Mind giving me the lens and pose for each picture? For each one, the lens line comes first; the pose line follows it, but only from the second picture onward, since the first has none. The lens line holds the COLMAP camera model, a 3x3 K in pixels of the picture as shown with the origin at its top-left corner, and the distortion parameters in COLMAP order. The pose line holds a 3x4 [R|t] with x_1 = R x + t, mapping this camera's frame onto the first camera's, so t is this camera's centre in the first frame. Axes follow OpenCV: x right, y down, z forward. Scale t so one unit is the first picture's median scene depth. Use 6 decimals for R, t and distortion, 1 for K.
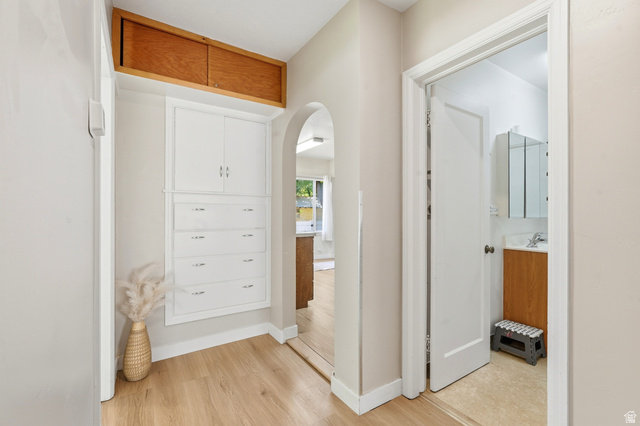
lens RADIAL K [[287.0, 0, 322.2], [0, 287.0, 212.9], [0, 0, 1]] dist [-0.002808, -0.000041]
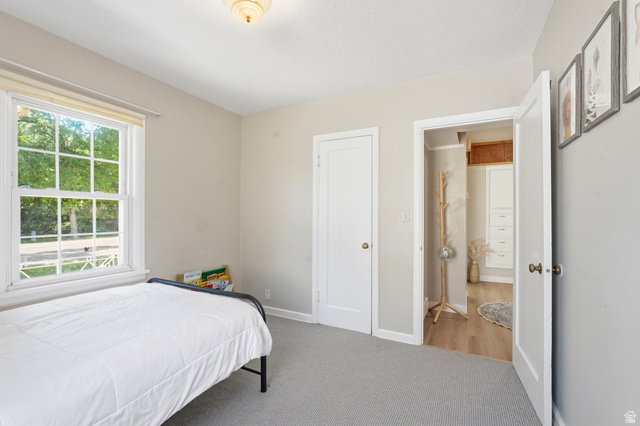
lens RADIAL K [[287.0, 0, 319.9], [0, 287.0, 214.0], [0, 0, 1]] dist [-0.002808, -0.000041]
pose [[0.512709, 0.002002, -0.858560, 0.811501], [-0.001740, 0.999998, 0.001292, -0.035280], [0.858561, 0.000832, 0.512711, -1.437061]]
